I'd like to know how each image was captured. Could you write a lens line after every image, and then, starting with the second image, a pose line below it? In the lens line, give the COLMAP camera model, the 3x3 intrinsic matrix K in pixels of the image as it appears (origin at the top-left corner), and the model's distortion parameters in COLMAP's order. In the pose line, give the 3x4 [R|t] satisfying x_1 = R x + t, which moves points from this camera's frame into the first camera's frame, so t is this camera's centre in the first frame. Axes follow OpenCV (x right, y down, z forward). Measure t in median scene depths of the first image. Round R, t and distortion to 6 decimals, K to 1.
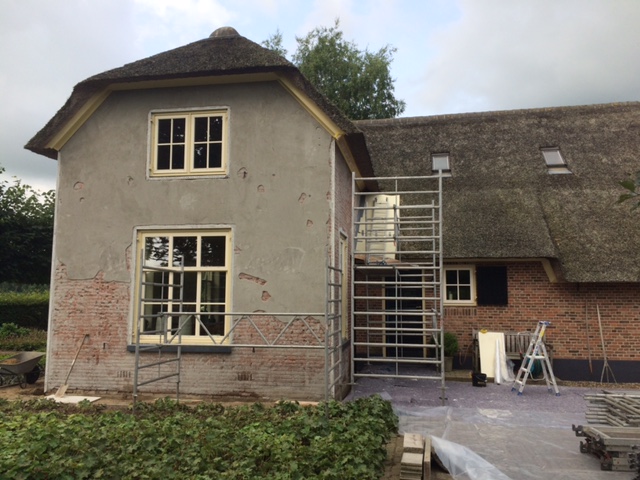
lens RADIAL K [[542.8, 0, 320.0], [0, 542.8, 240.0], [0, 0, 1]] dist [0.075858, -0.107000]
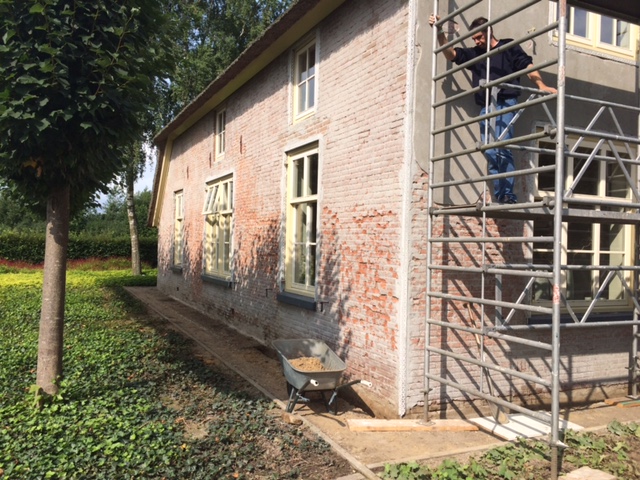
lens RADIAL K [[542.8, 0, 320.0], [0, 542.8, 240.0], [0, 0, 1]] dist [0.075858, -0.107000]
pose [[0.817791, 0.025029, 0.574971, -0.846253], [-0.083445, 0.993653, 0.075430, 0.076517], [-0.569434, -0.109665, 0.814689, 0.624681]]
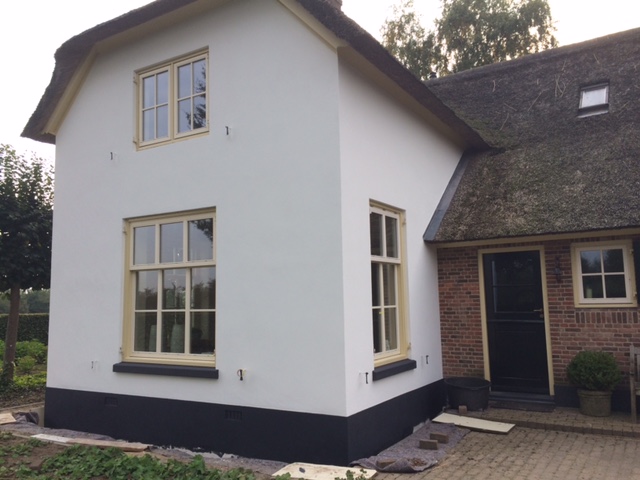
lens RADIAL K [[542.8, 0, 320.0], [0, 542.8, 240.0], [0, 0, 1]] dist [0.075858, -0.107000]
pose [[0.929631, -0.060976, -0.363411, 0.216899], [0.059661, 0.998108, -0.014853, 0.040076], [0.363629, -0.007873, 0.931510, 0.354621]]
